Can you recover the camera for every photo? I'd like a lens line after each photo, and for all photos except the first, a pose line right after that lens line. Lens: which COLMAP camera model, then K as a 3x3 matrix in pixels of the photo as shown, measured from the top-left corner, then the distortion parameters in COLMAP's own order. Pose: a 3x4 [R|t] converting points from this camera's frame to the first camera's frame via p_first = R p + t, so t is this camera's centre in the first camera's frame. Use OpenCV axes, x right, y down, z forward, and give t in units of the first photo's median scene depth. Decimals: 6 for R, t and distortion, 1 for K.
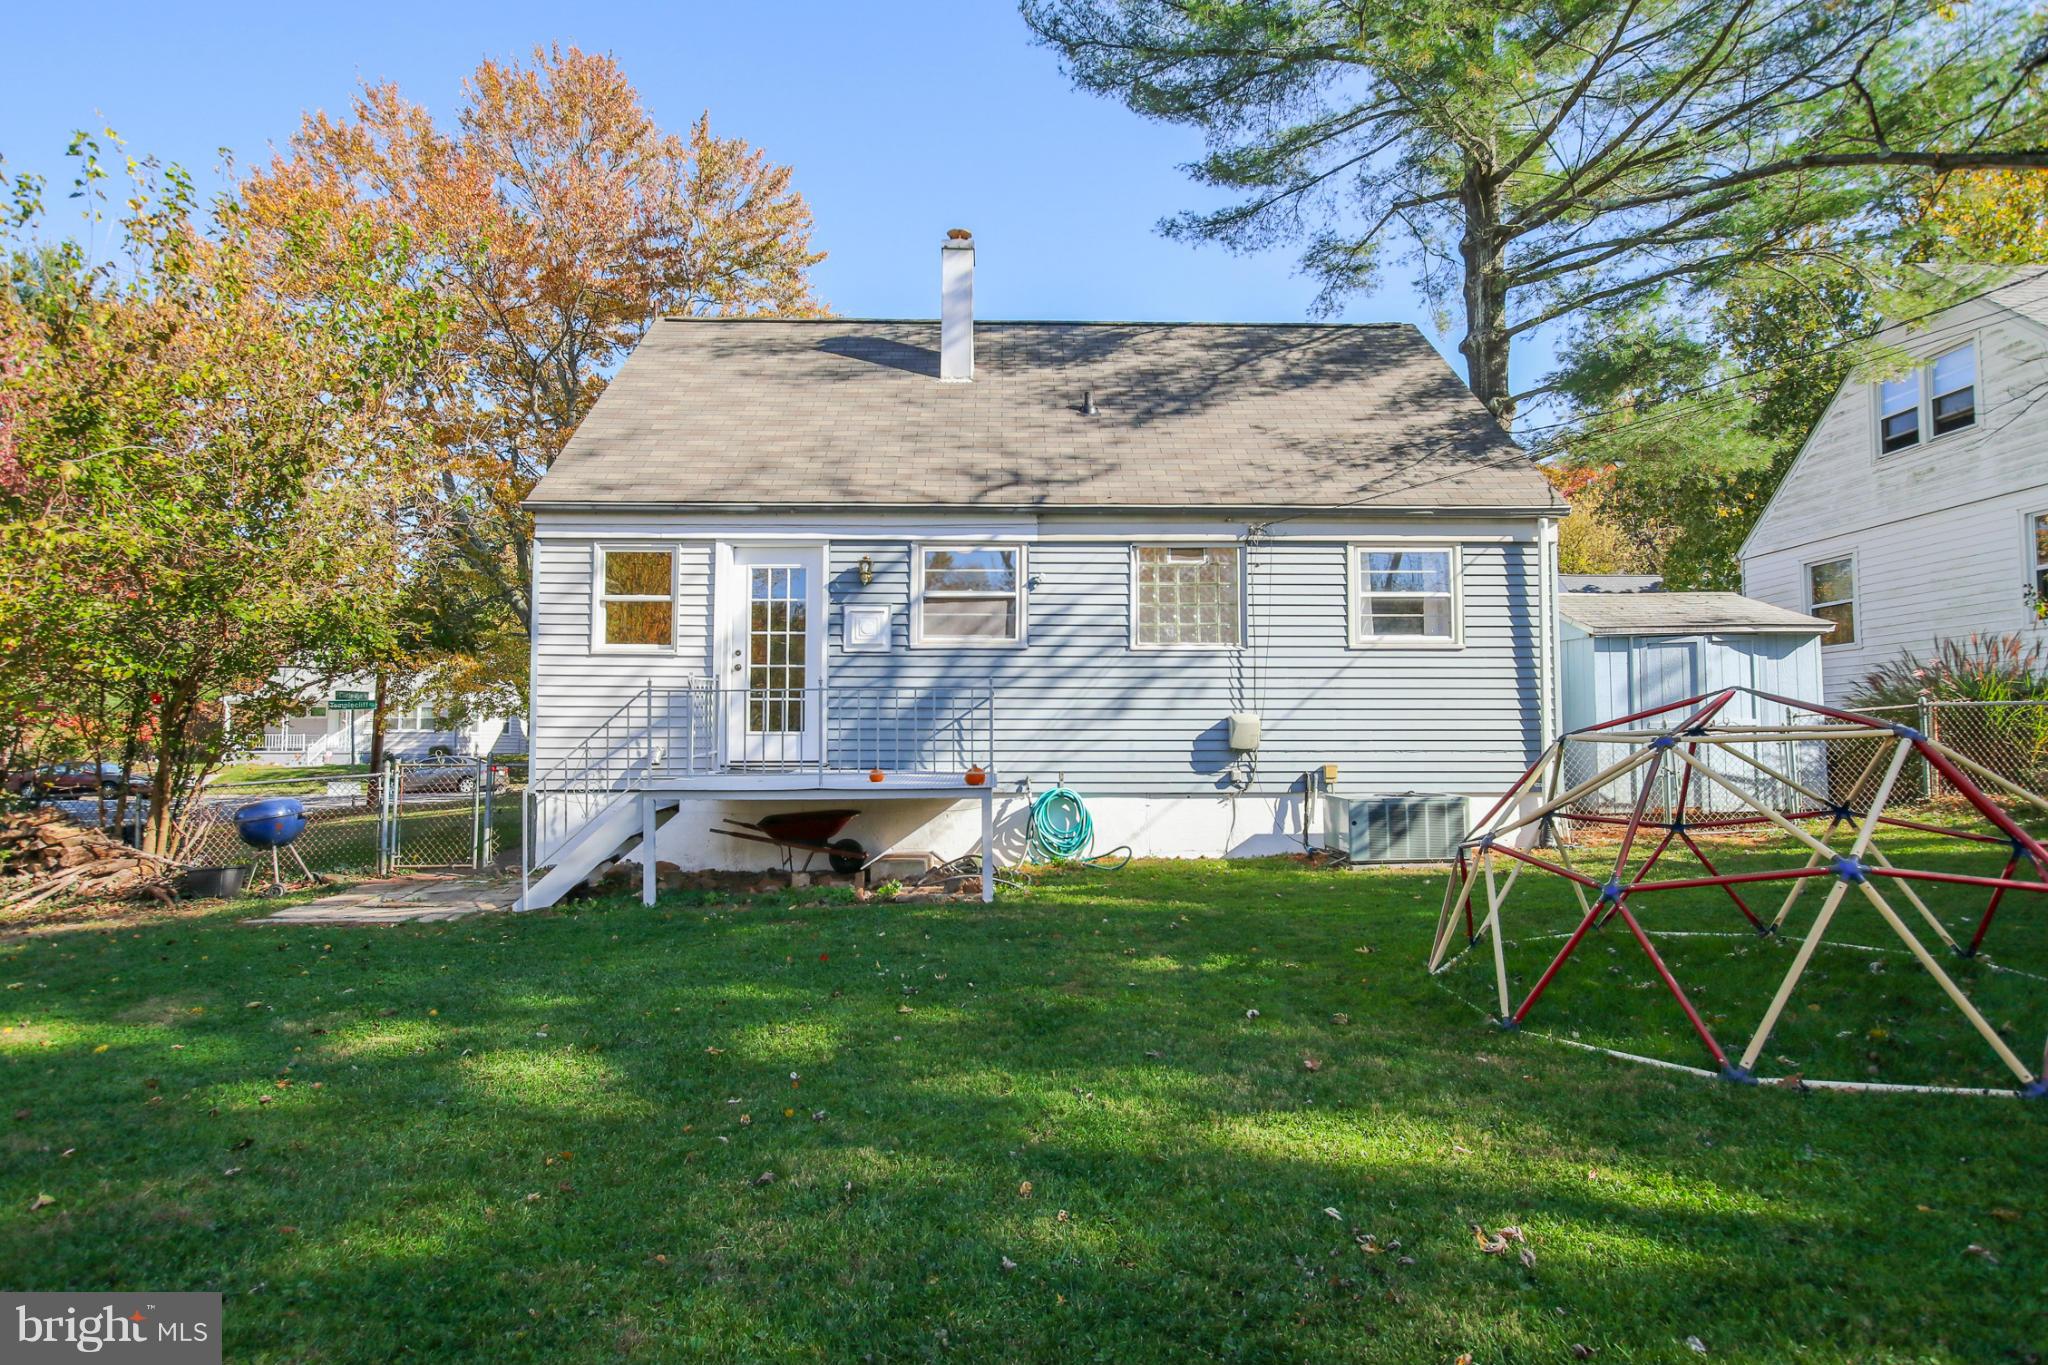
lens RADIAL K [[918.1, 0, 948.1], [0, 918.1, 689.0], [0, 0, 1]] dist [-0.002923, 0.000384]
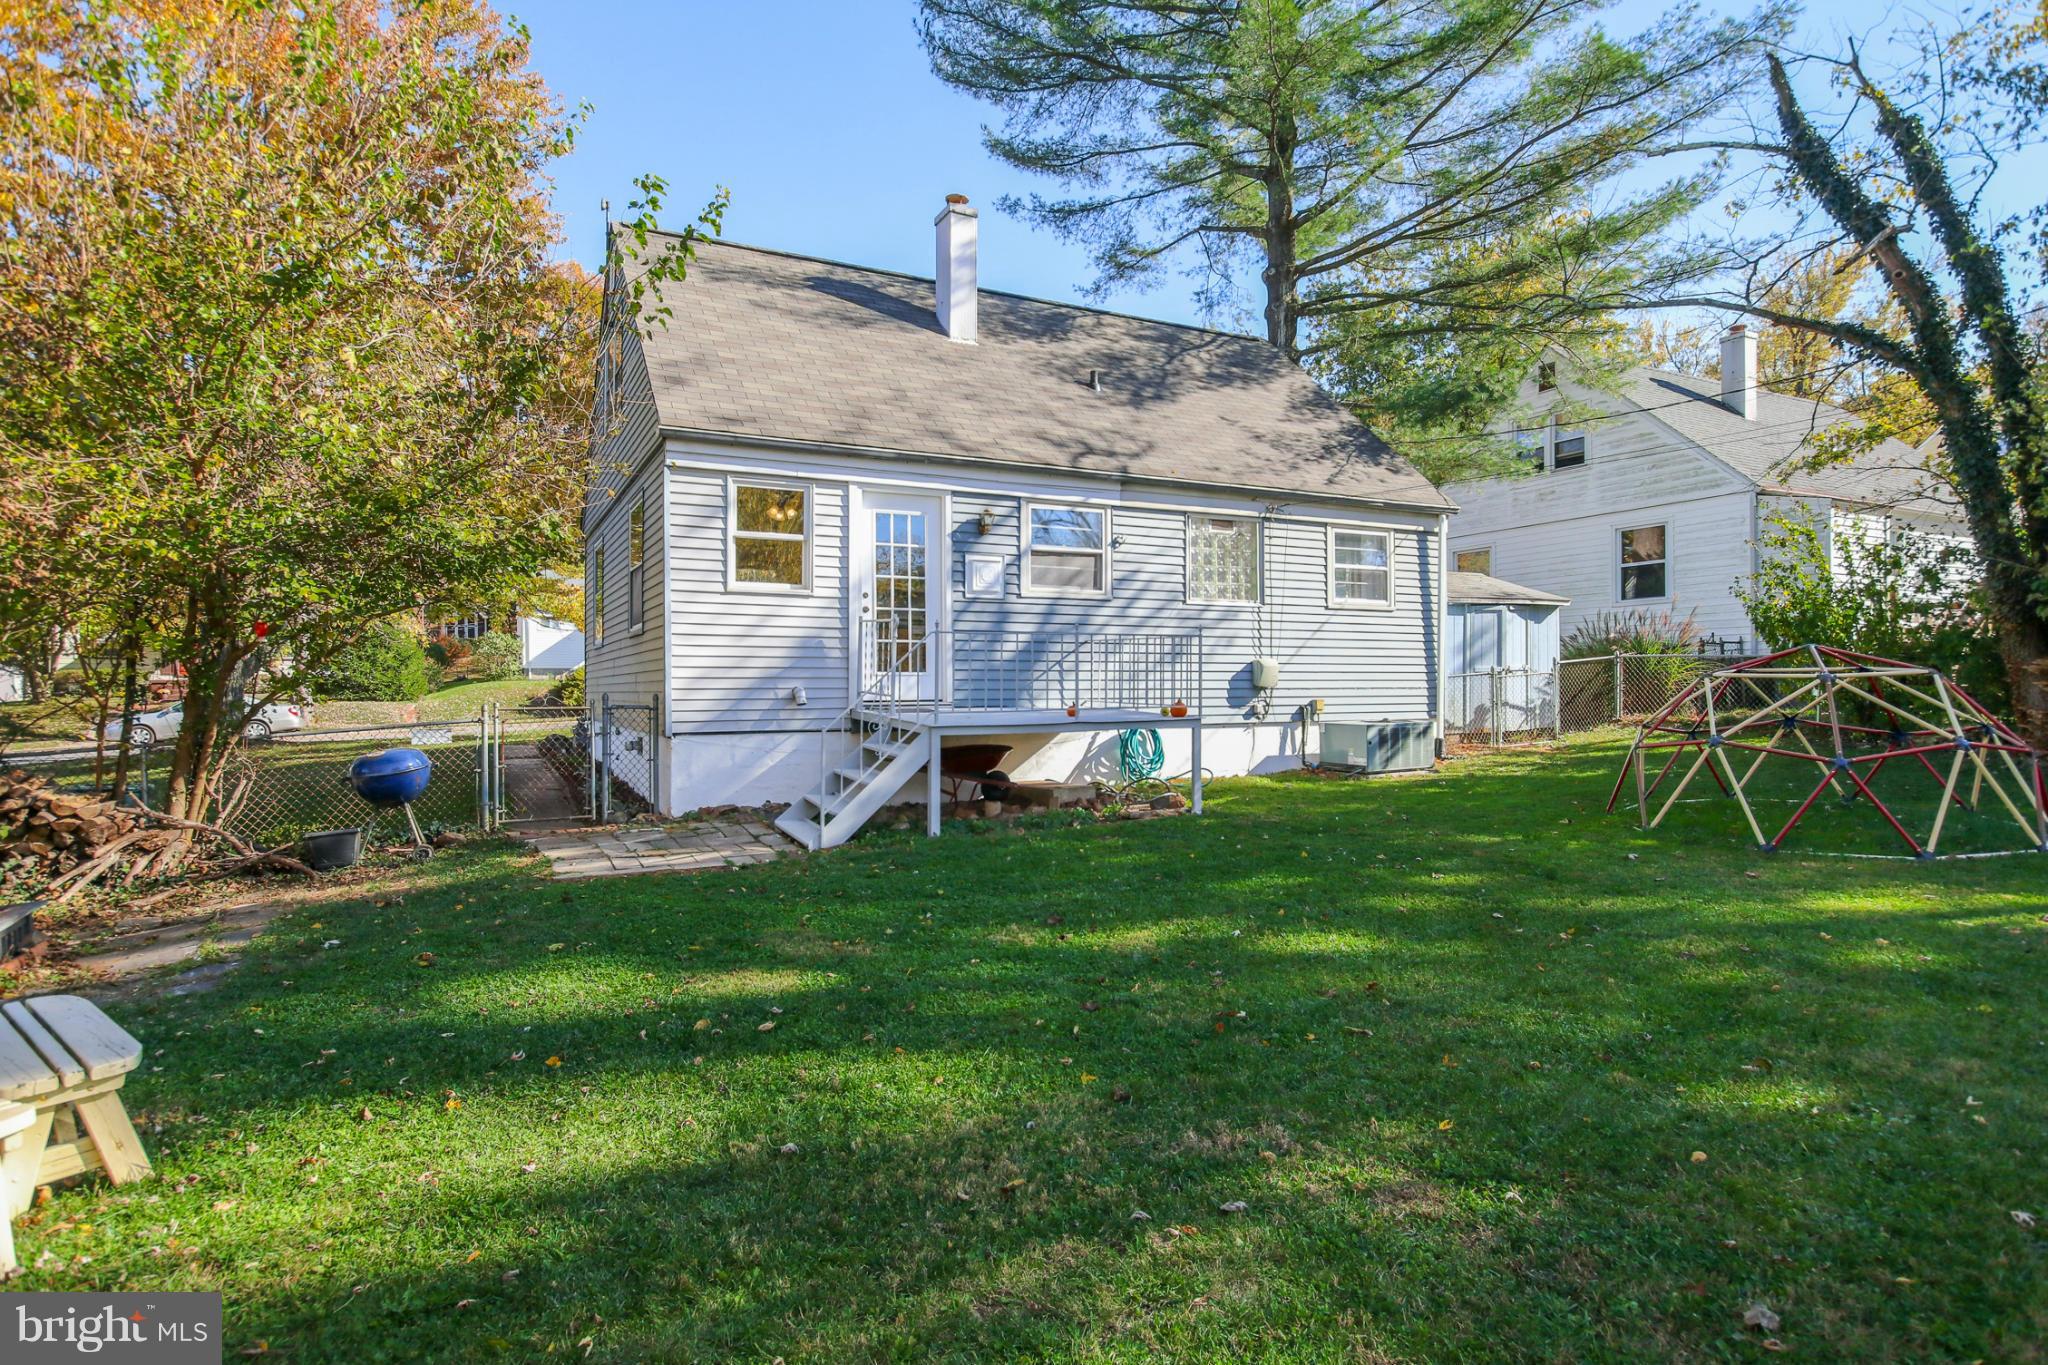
lens RADIAL K [[944.8, 0, 876.5], [0, 944.8, 674.1], [0, 0, 1]] dist [-0.002627, -0.000165]
pose [[0.928456, 0.001673, 0.371439, -0.616493], [-0.017678, 0.999056, 0.039689, 0.006416], [-0.371022, -0.043416, 0.927609, 0.014865]]
